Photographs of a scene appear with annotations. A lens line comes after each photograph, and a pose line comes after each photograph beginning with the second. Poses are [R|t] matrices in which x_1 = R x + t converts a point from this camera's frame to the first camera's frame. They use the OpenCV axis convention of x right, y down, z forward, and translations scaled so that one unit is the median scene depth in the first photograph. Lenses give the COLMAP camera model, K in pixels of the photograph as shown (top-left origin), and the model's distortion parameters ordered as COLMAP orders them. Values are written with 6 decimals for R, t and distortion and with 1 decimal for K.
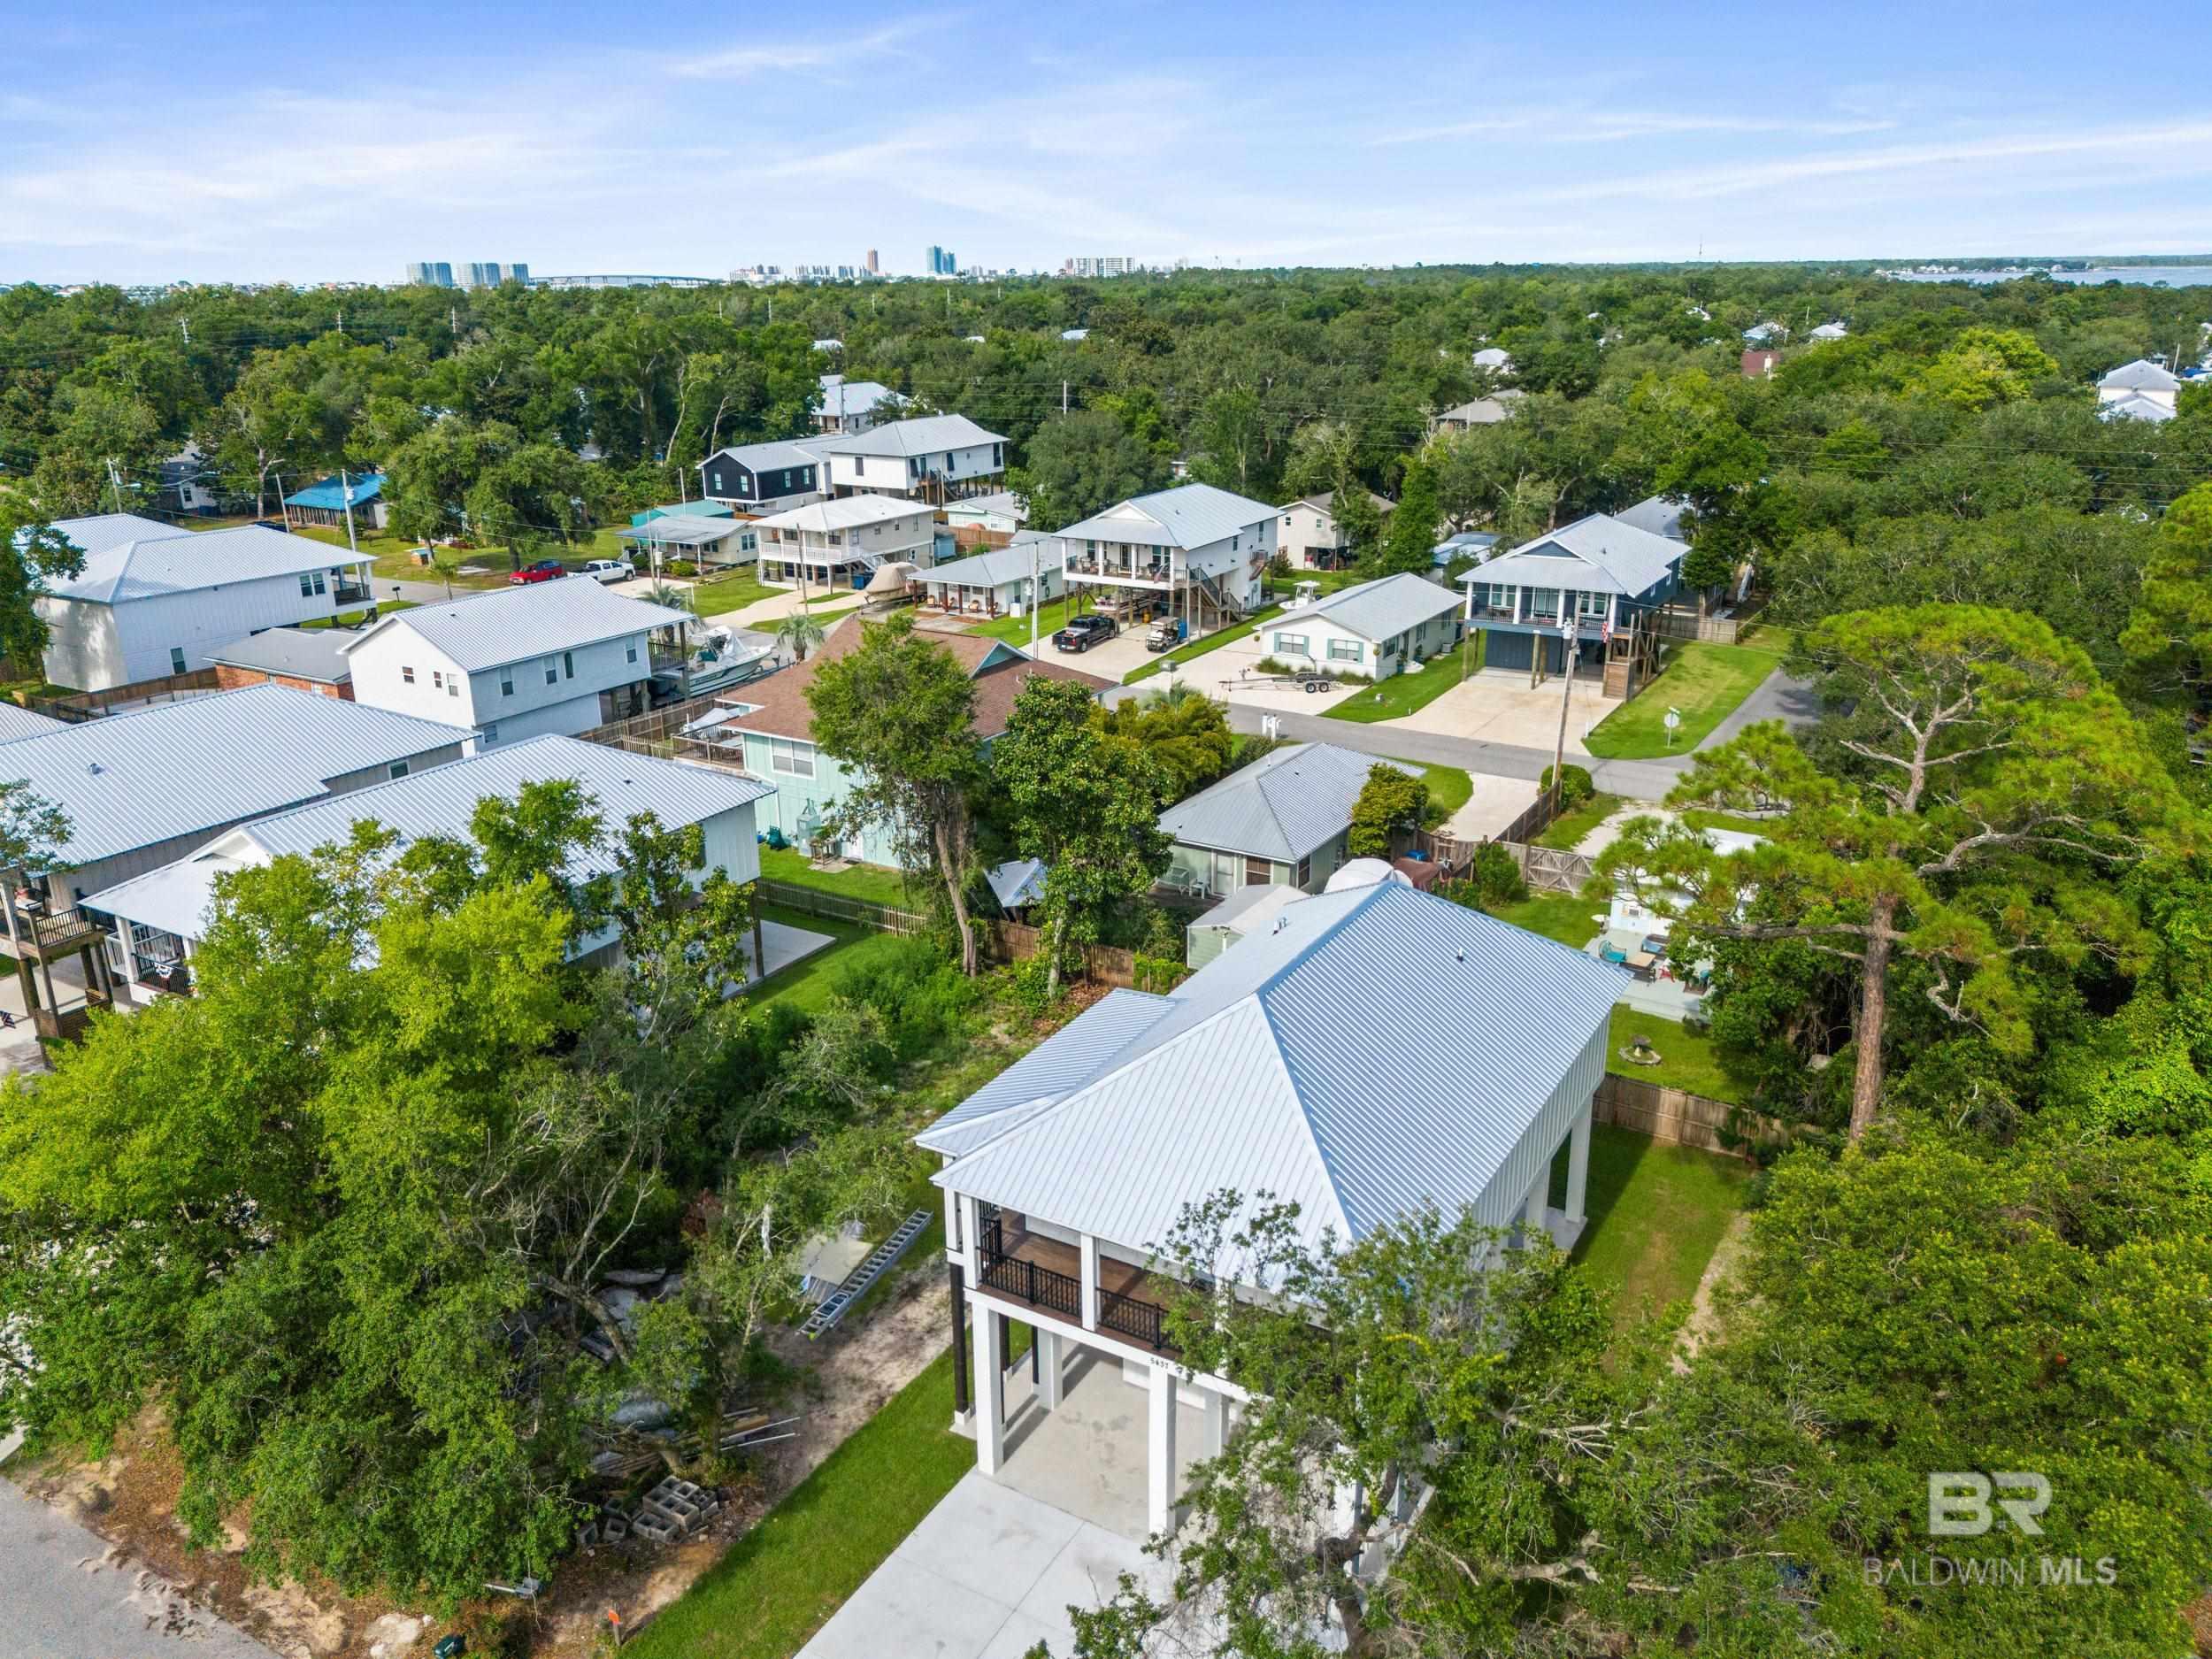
lens RADIAL K [[1665.5, 0, 1106.7], [0, 1665.5, 829.7], [0, 0, 1]] dist [0.052400, -0.025331]
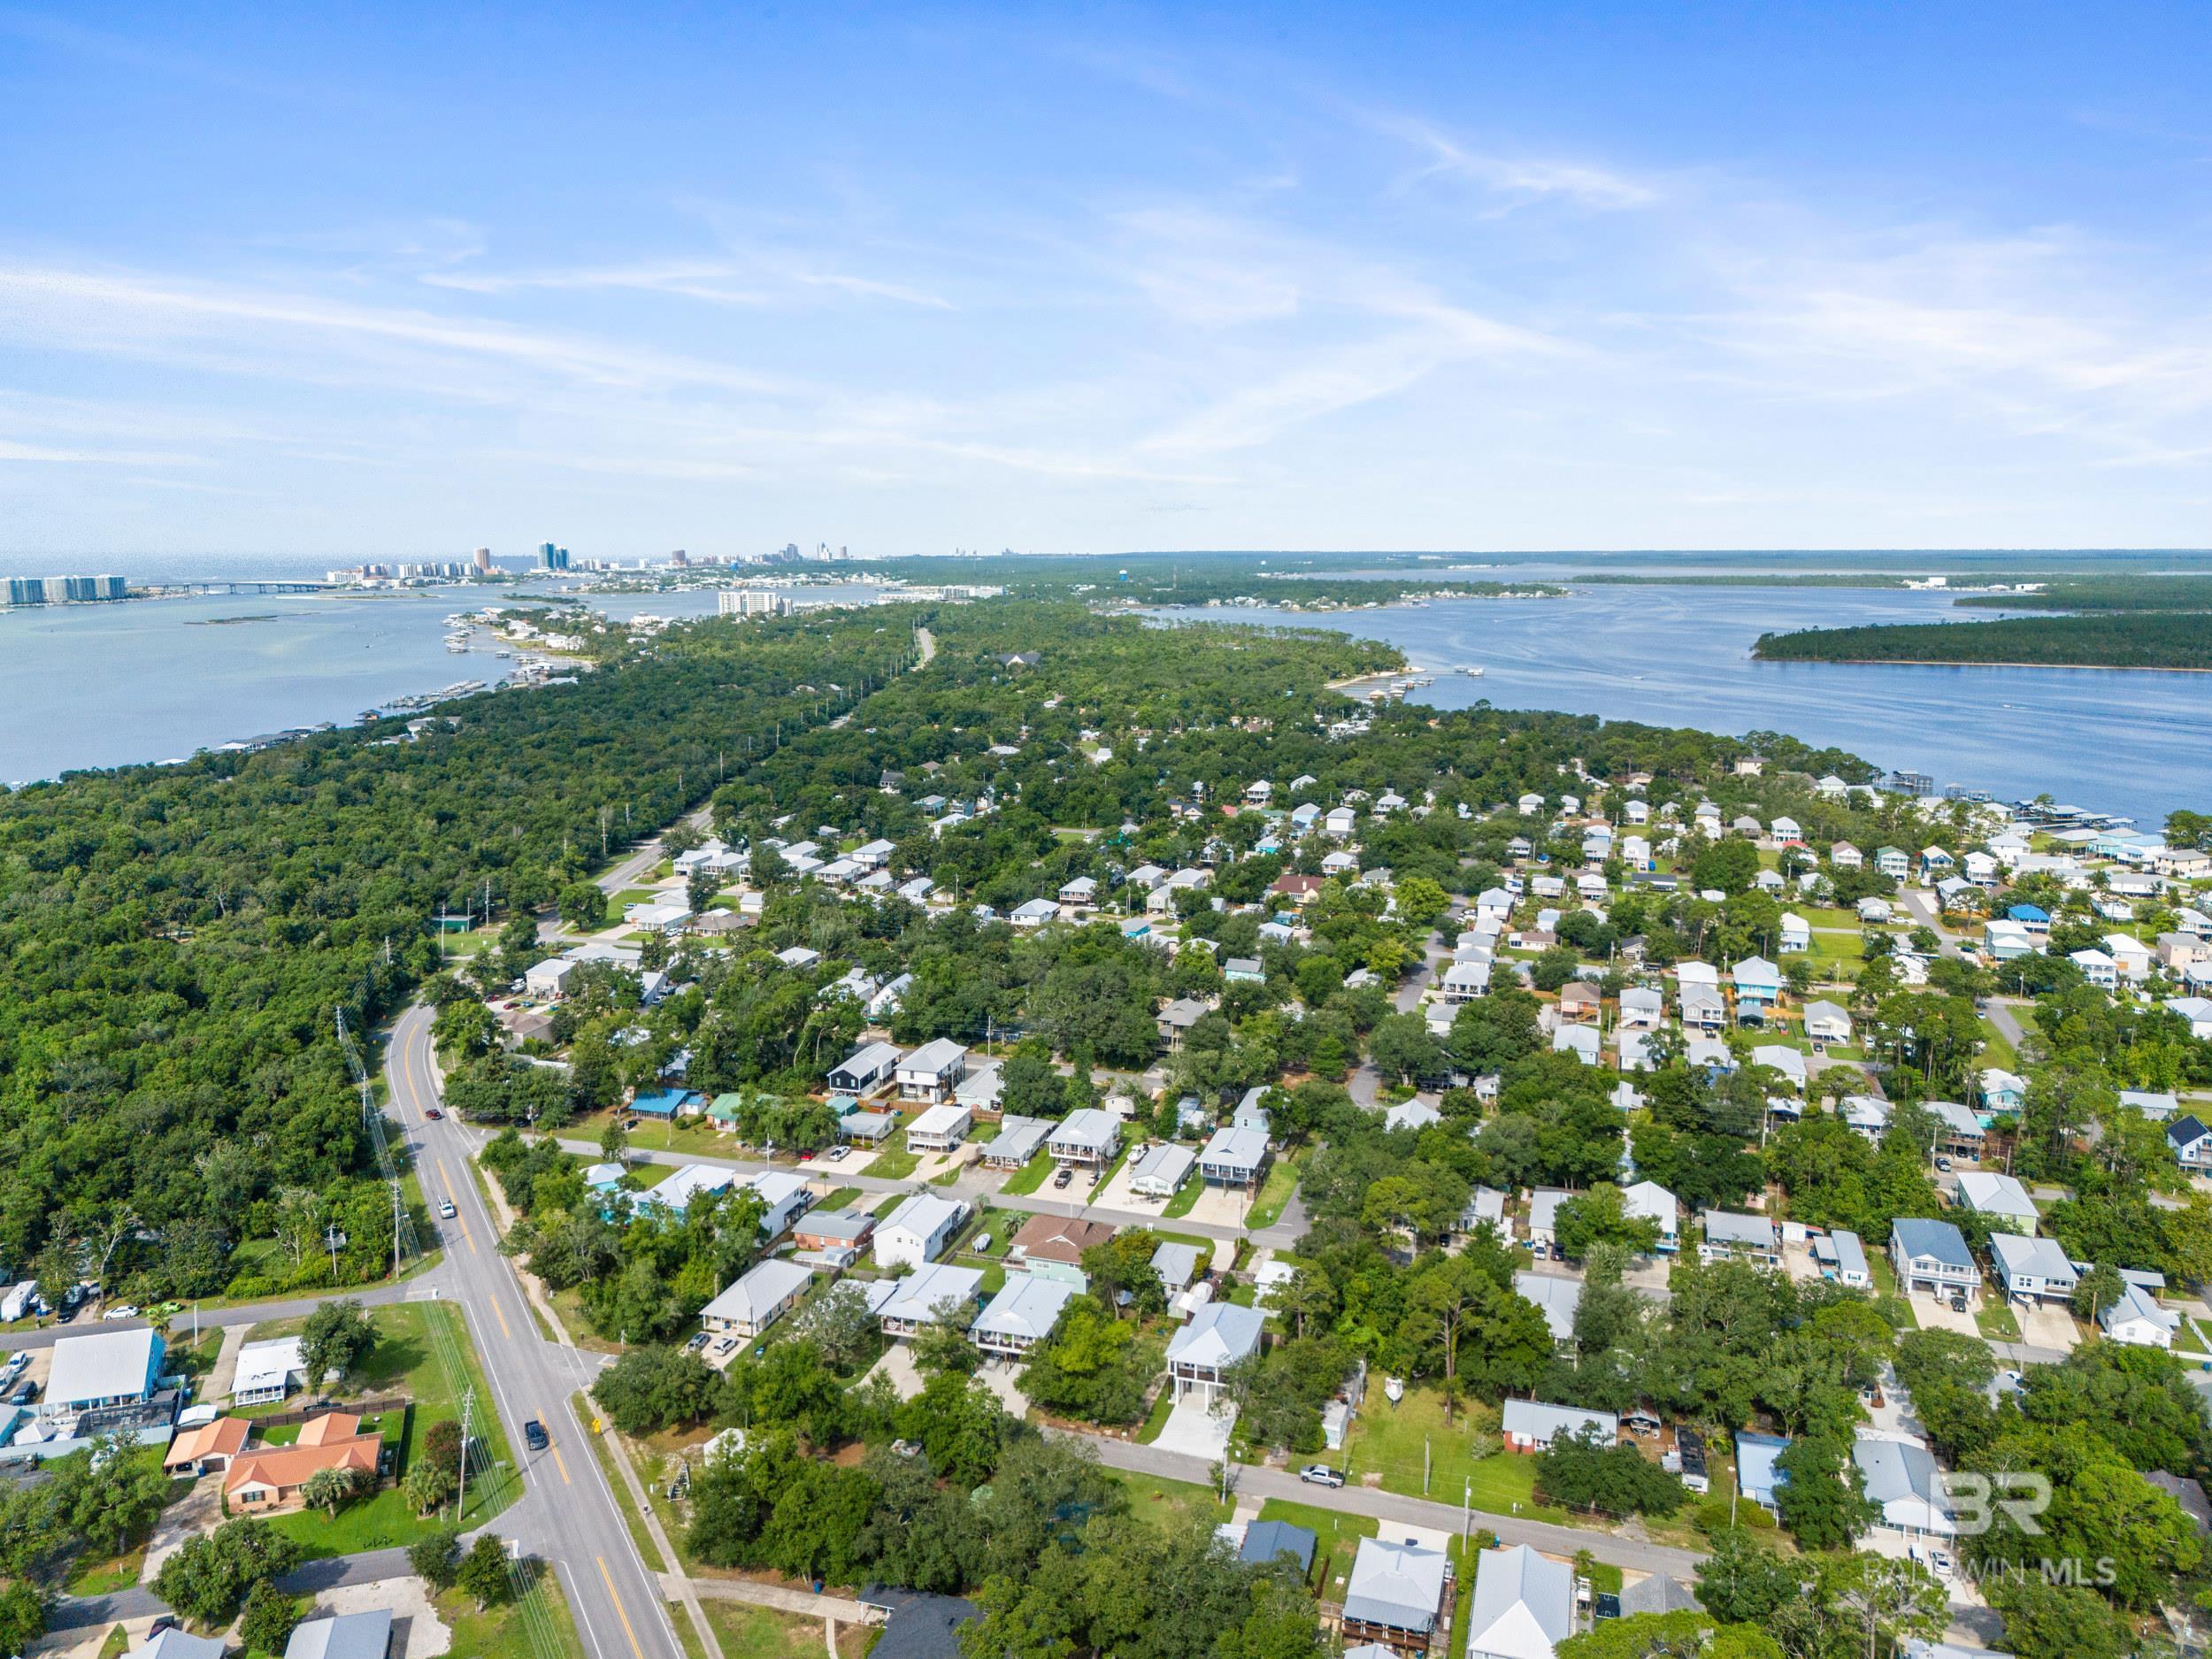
lens RADIAL K [[1665.5, 0, 1106.1], [0, 1665.5, 828.7], [0, 0, 1]] dist [0.052400, -0.025331]
pose [[0.973240, -0.035249, 0.227074, -0.628469], [0.069595, 0.986970, -0.145077, -0.326003], [-0.219001, 0.156998, 0.963011, -2.002331]]
